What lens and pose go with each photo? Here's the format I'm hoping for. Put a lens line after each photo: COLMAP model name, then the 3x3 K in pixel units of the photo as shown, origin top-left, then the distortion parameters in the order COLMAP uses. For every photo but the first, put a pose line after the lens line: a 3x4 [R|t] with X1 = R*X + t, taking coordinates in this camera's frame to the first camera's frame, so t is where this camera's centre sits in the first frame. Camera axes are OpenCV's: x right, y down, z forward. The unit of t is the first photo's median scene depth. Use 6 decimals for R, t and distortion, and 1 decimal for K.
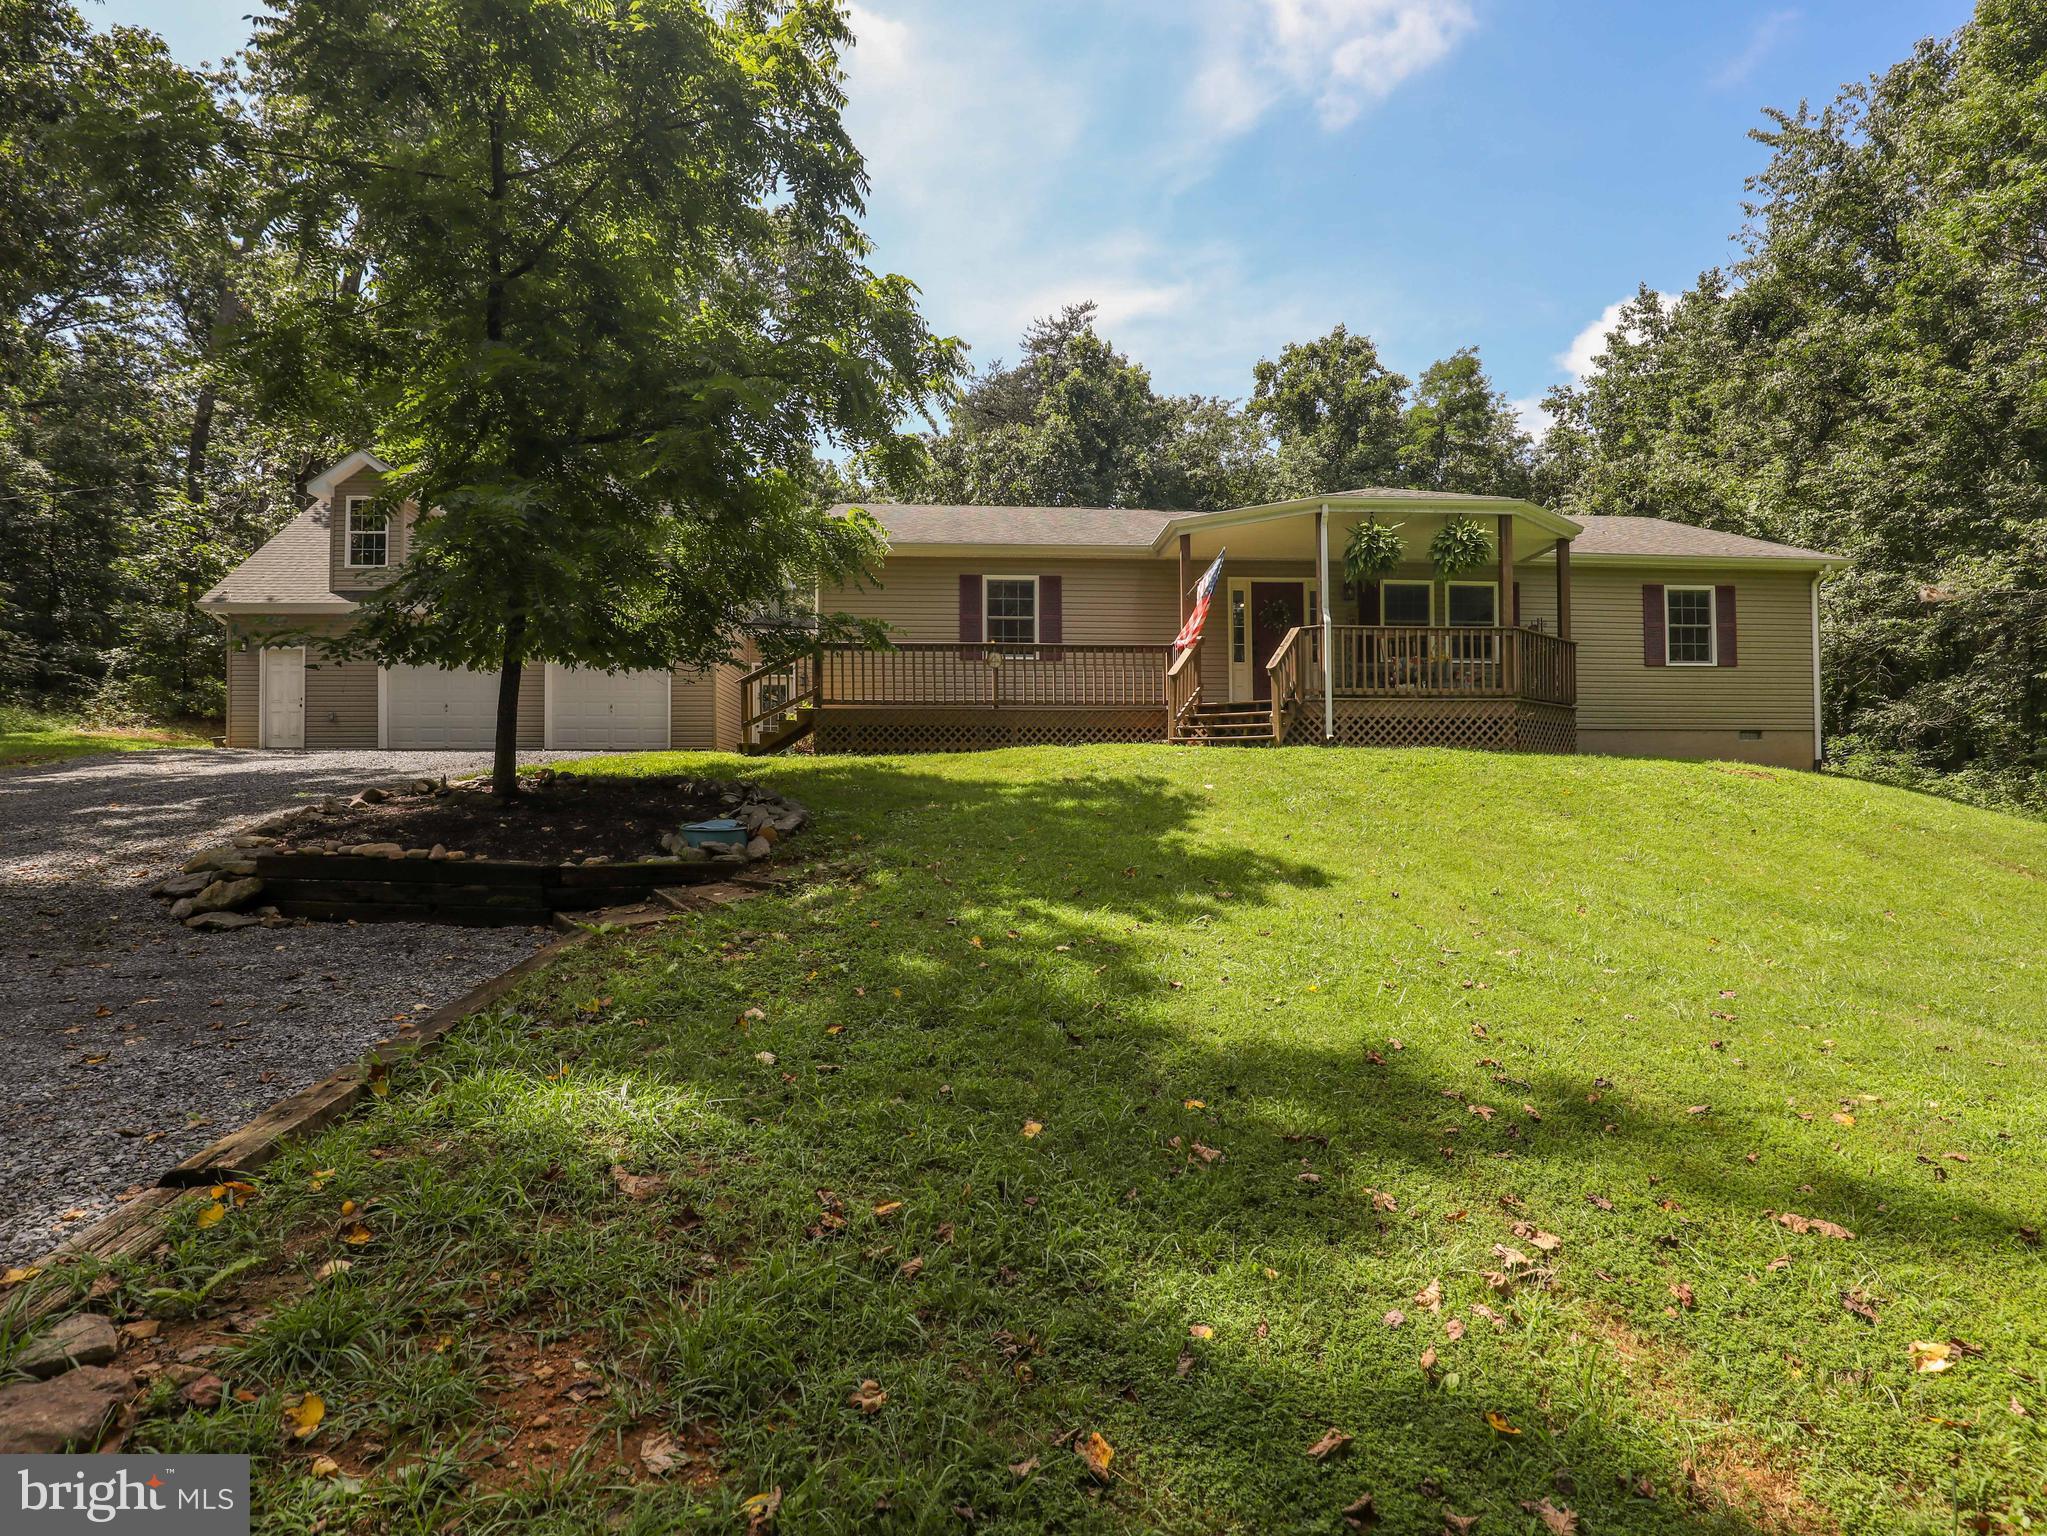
lens RADIAL K [[1062.2, 0, 1019.0], [0, 1062.2, 799.4], [0, 0, 1]] dist [-0.029390, 0.000830]
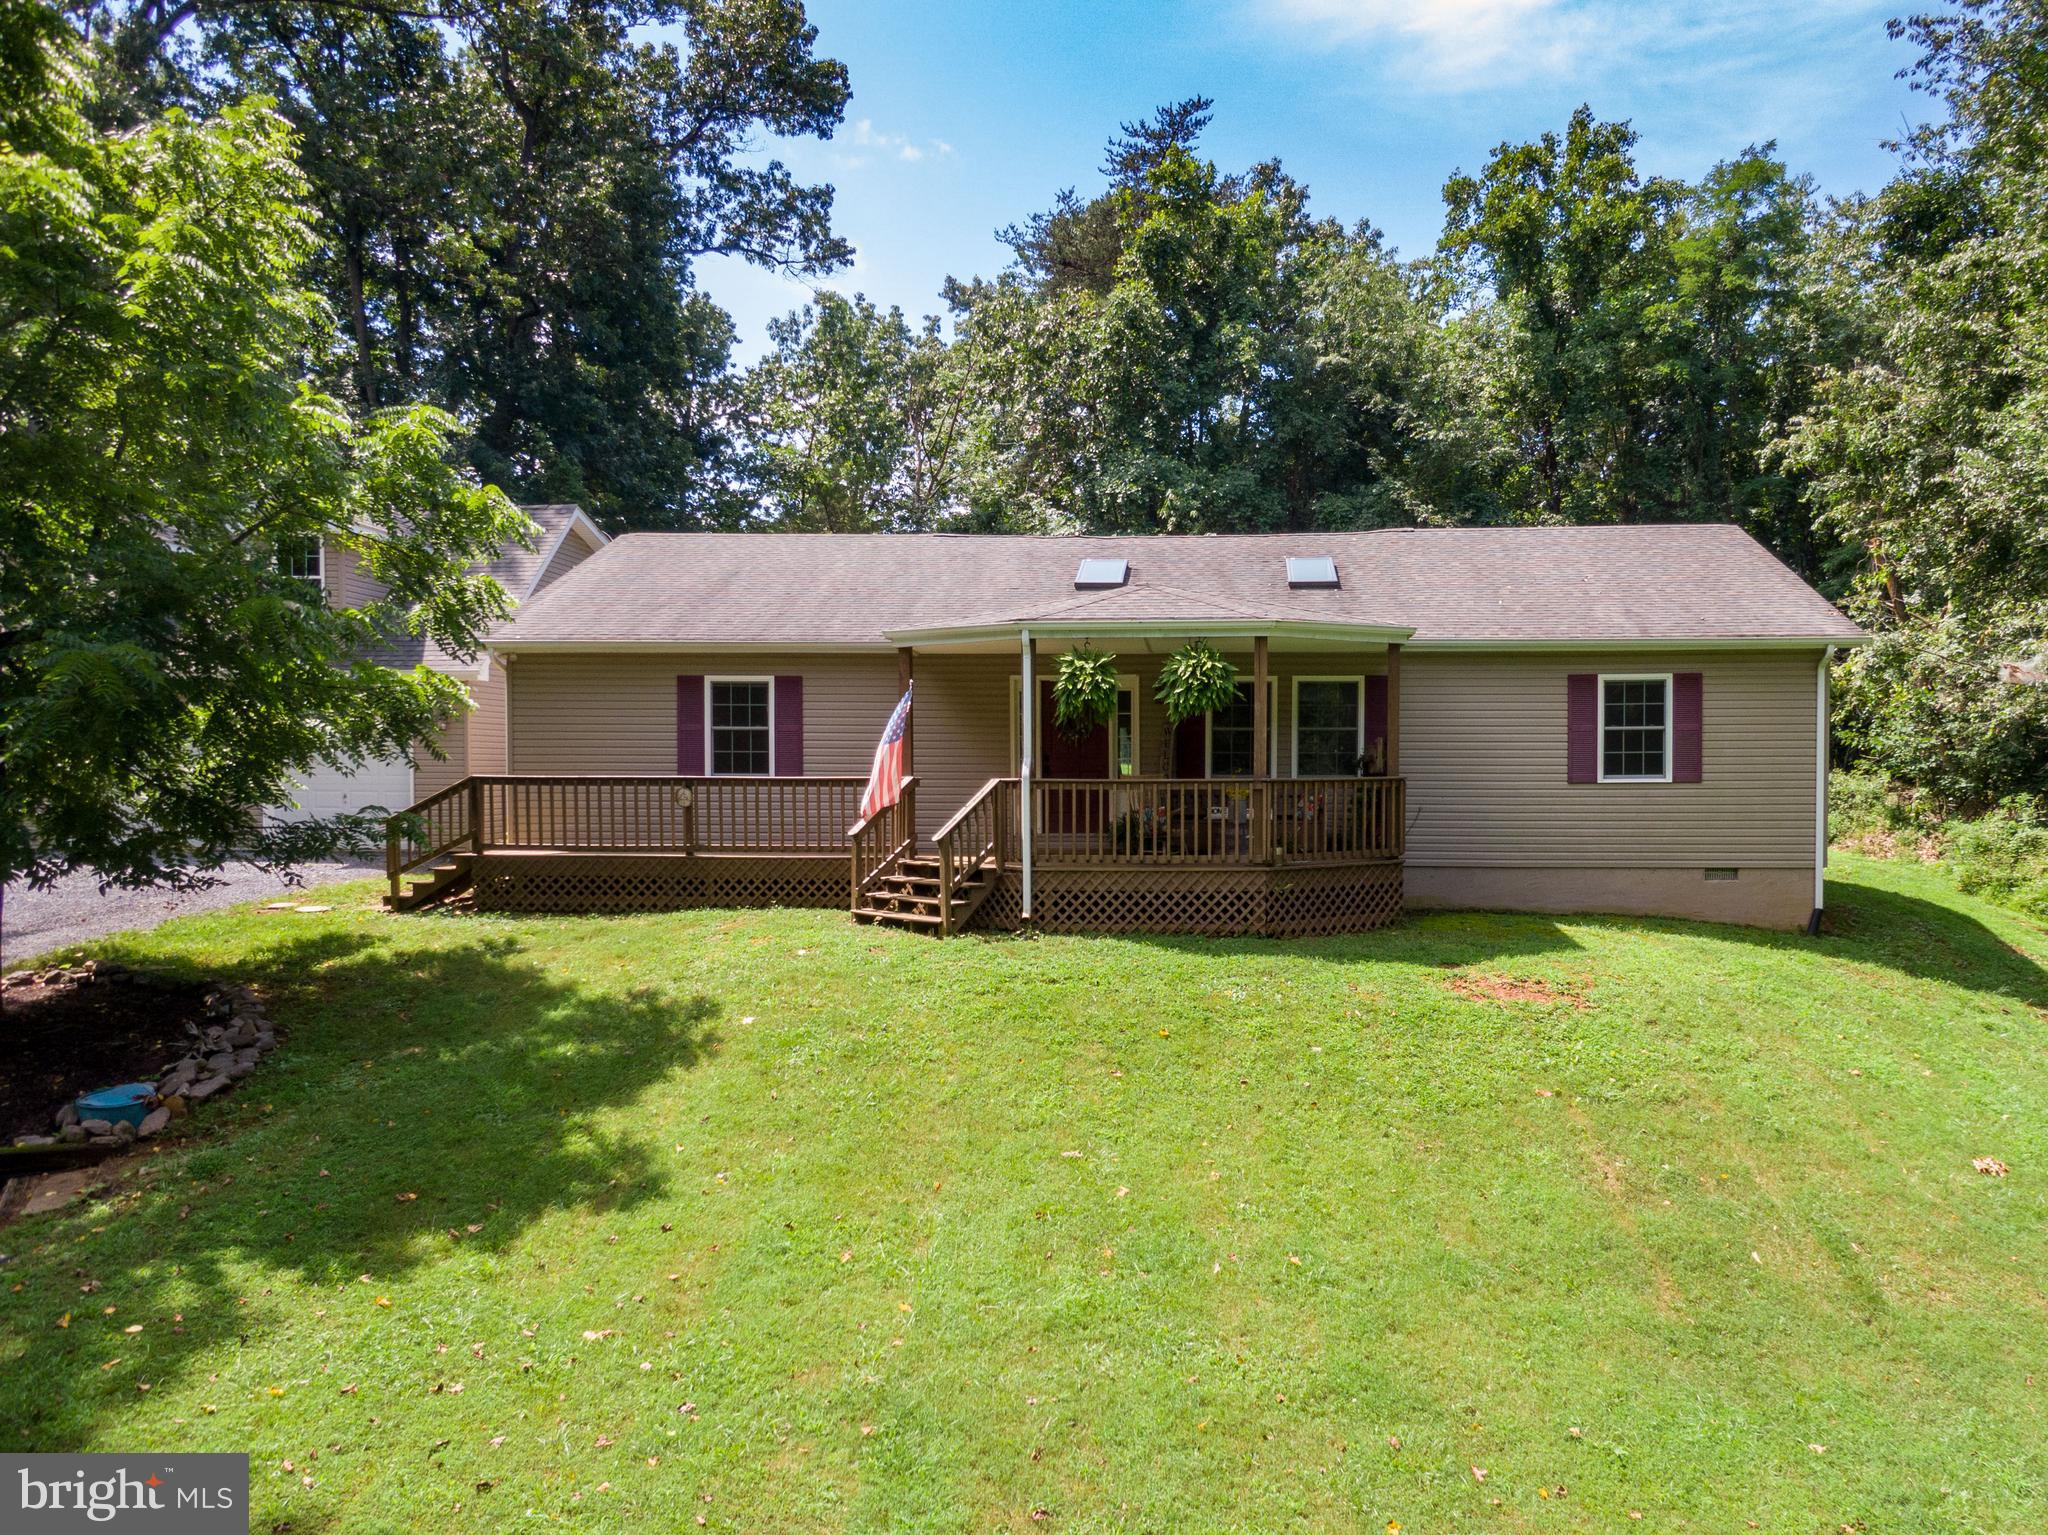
lens RADIAL K [[1592.1, 0, 1129.7], [0, 1592.1, 835.2], [0, 0, 1]] dist [0.032791, -0.009391]
pose [[0.993651, 0.005238, -0.112384, 0.410618], [0.000981, 0.998474, 0.055216, -0.152211], [0.112502, -0.054976, 0.992130, -0.170000]]
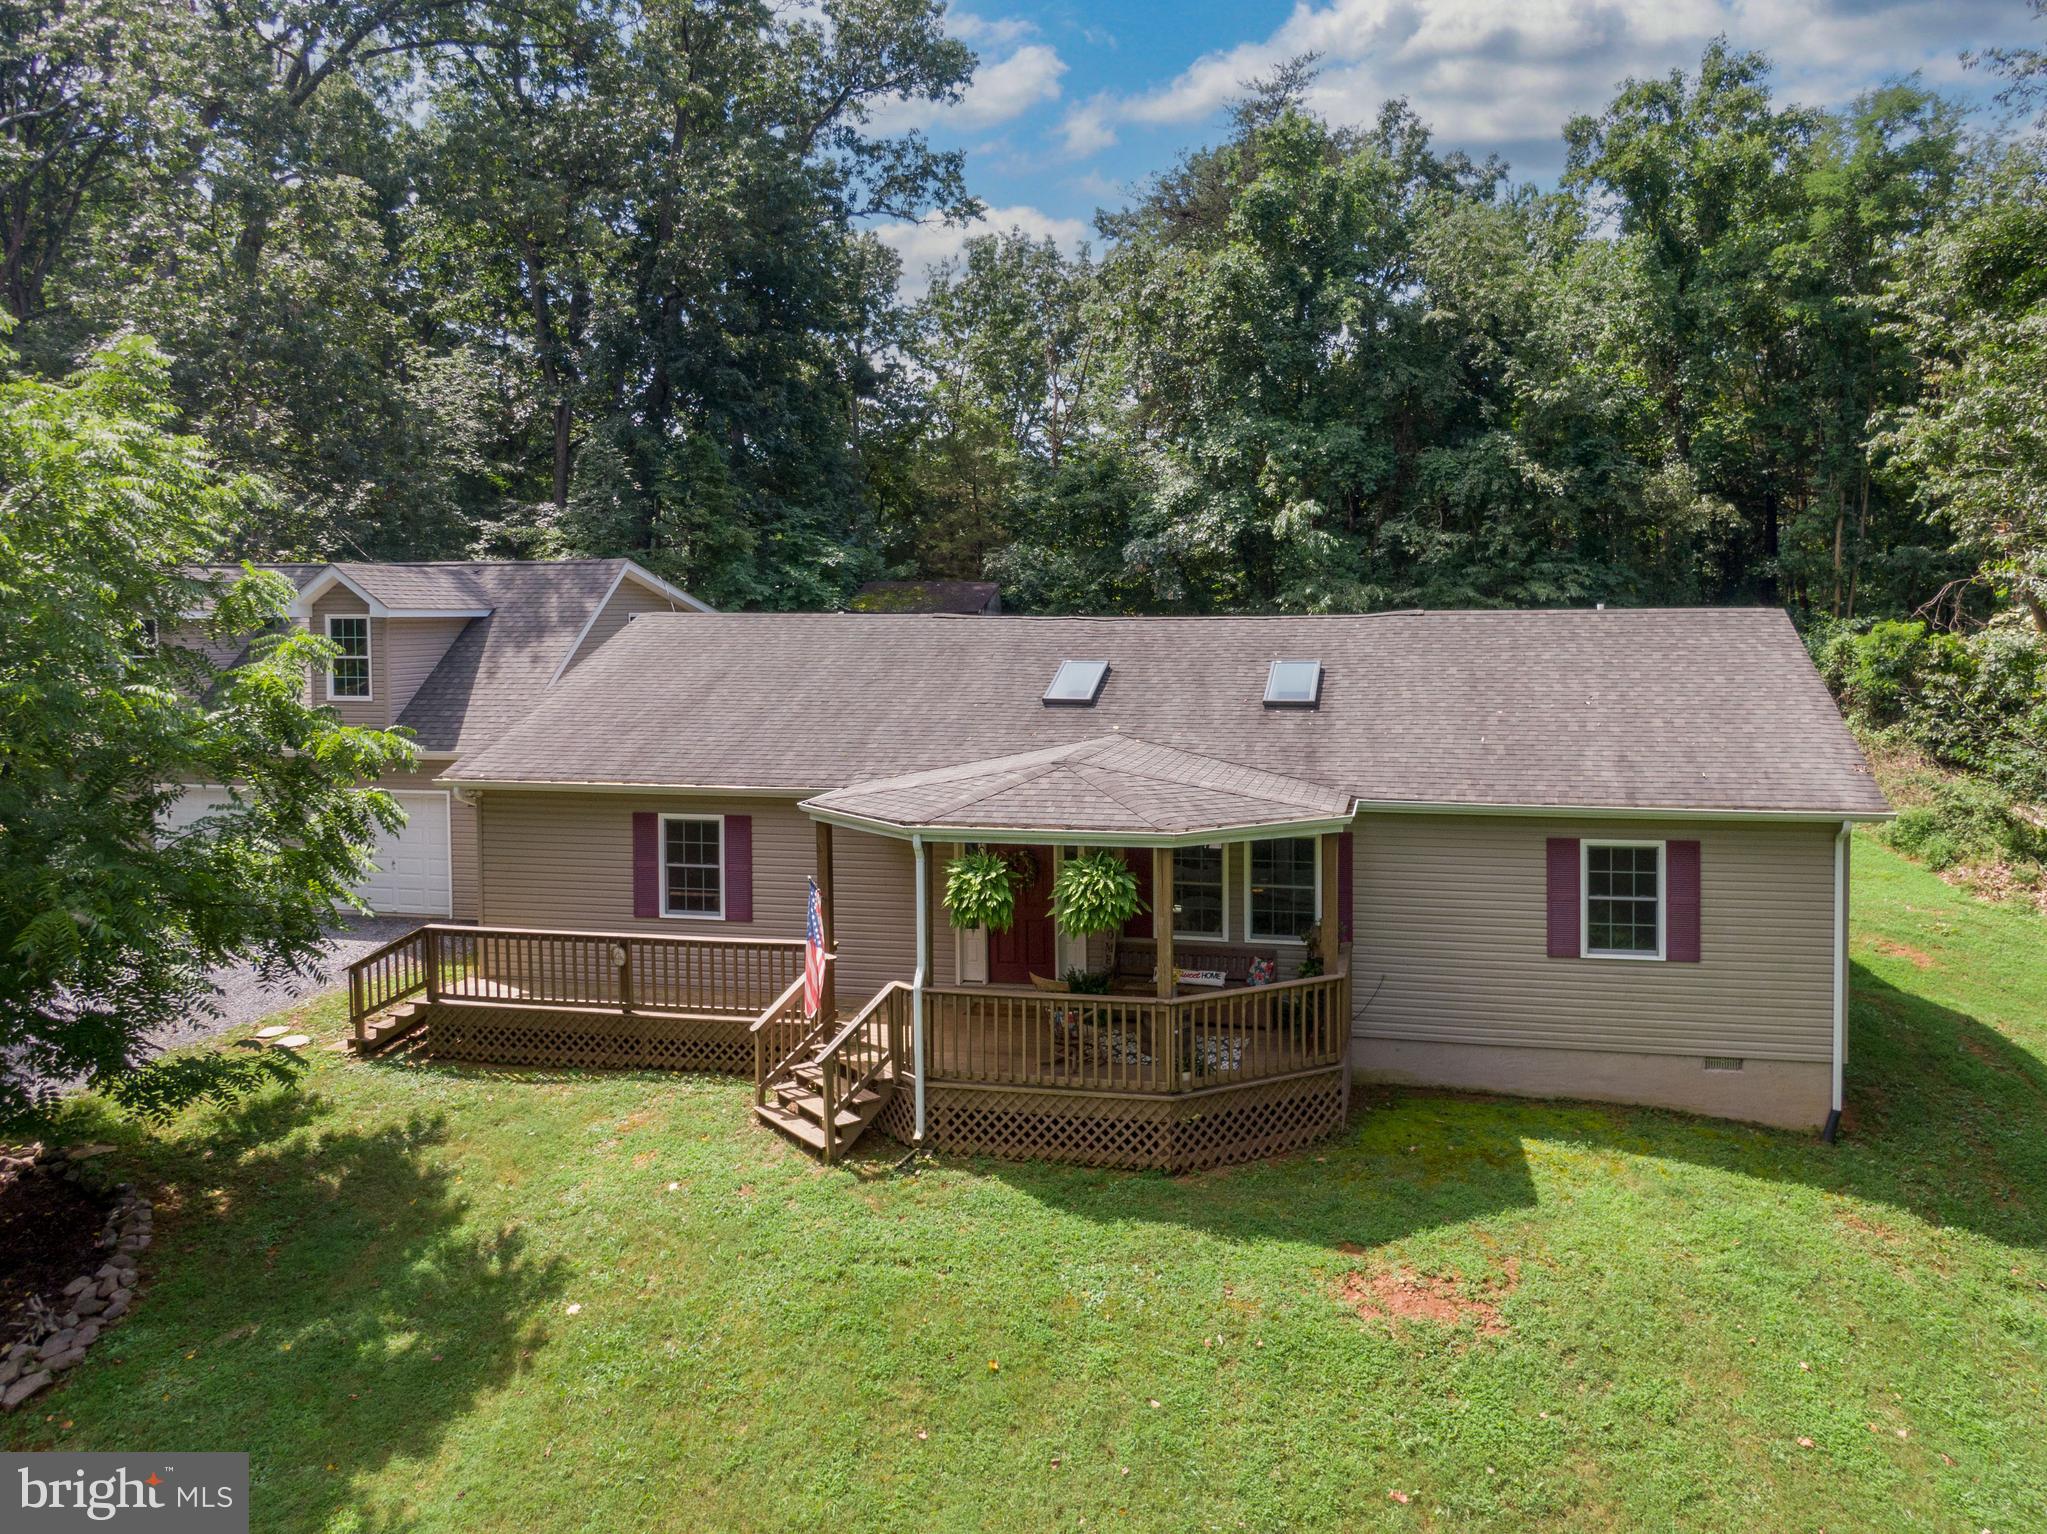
lens RADIAL K [[1493.4, 0, 1117.0], [0, 1493.4, 678.0], [0, 0, 1]] dist [0.023507, -0.037786]
pose [[0.967008, 0.007267, -0.254644, 0.568801], [0.009389, 0.997897, 0.064133, -0.369954], [0.254575, -0.064408, 0.964906, 0.003797]]
